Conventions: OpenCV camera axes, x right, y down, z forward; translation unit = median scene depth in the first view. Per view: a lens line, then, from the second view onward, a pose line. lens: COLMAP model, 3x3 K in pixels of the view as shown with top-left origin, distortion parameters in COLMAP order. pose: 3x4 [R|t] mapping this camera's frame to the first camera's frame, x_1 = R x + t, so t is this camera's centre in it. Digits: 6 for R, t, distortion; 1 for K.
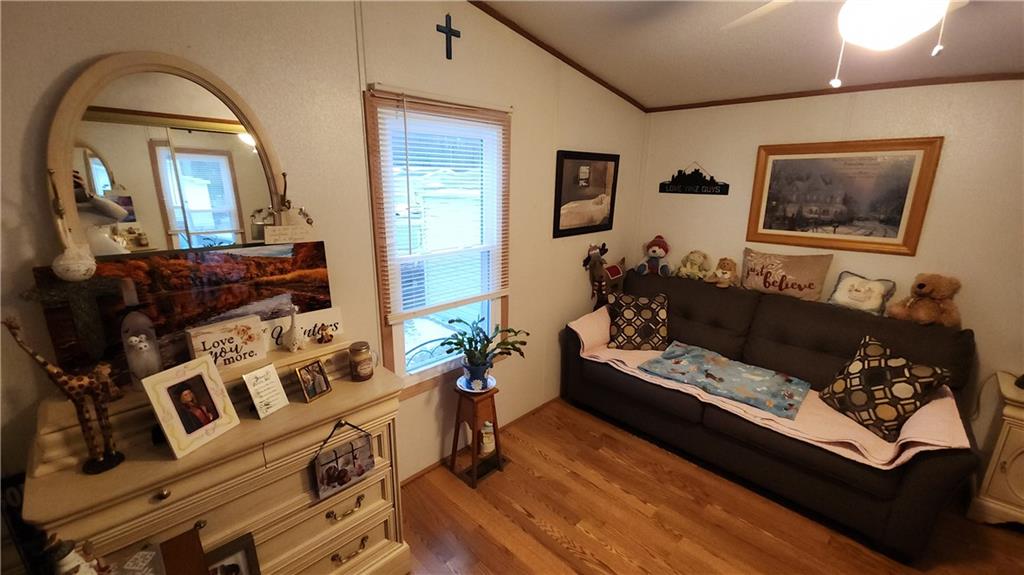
lens RADIAL K [[420.0, 0, 511.1], [0, 420.0, 290.1], [0, 0, 1]] dist [0.002493, -0.000002]
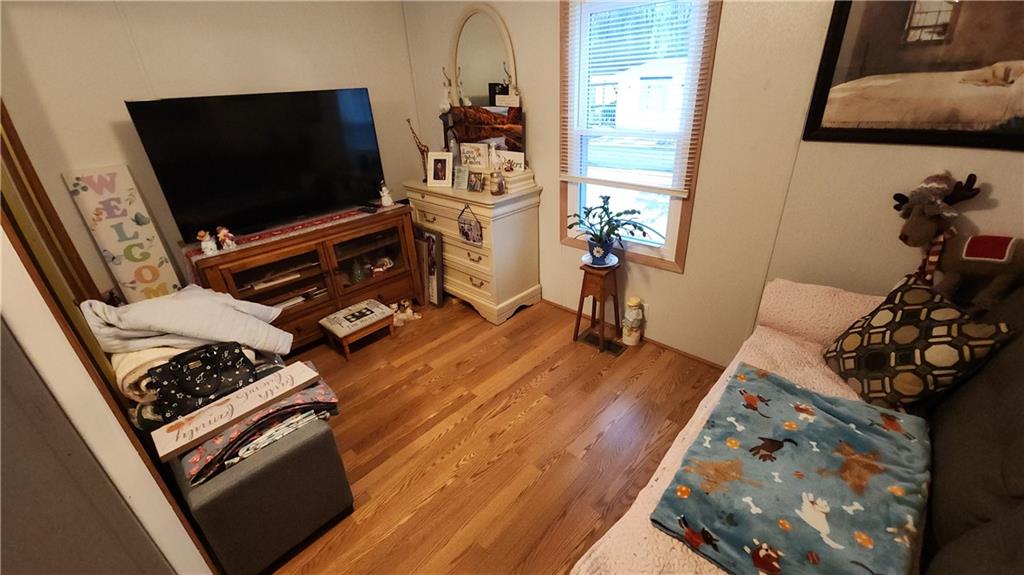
lens RADIAL K [[414.7, 0, 511.5], [0, 414.7, 295.8], [0, 0, 1]] dist [0.001059, -0.006409]
pose [[0.021909, 0.436292, -0.899539, 0.810205], [-0.219990, 0.879806, 0.421363, -0.089691], [0.975256, 0.188658, 0.115256, 0.584260]]
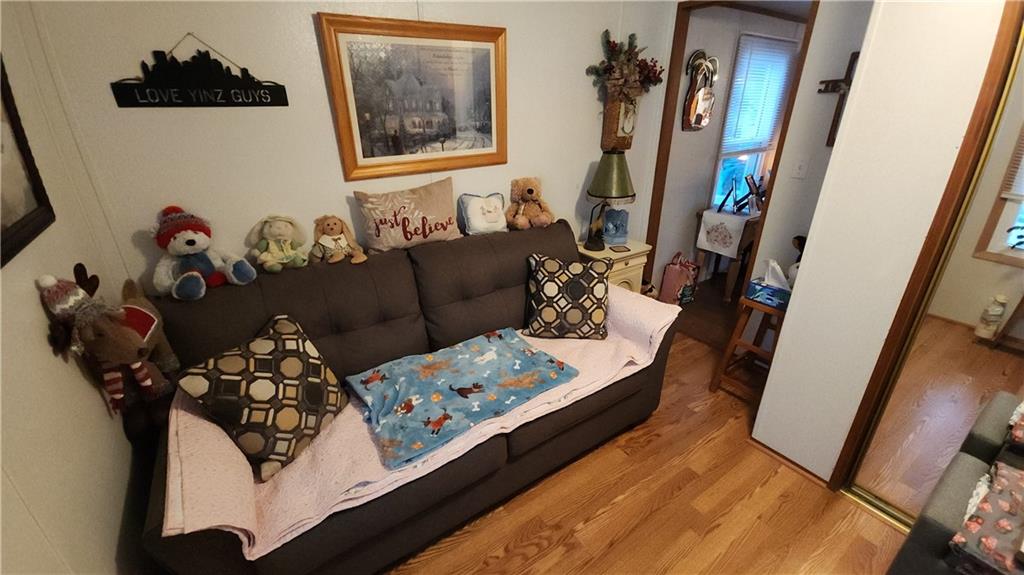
lens RADIAL K [[420.0, 0, 511.1], [0, 420.0, 290.1], [0, 0, 1]] dist [0.002493, -0.000002]
pose [[0.182034, -0.408302, 0.894513, -0.033021], [0.266270, 0.896191, 0.354882, -0.145763], [-0.946554, 0.173581, 0.271856, 0.702891]]
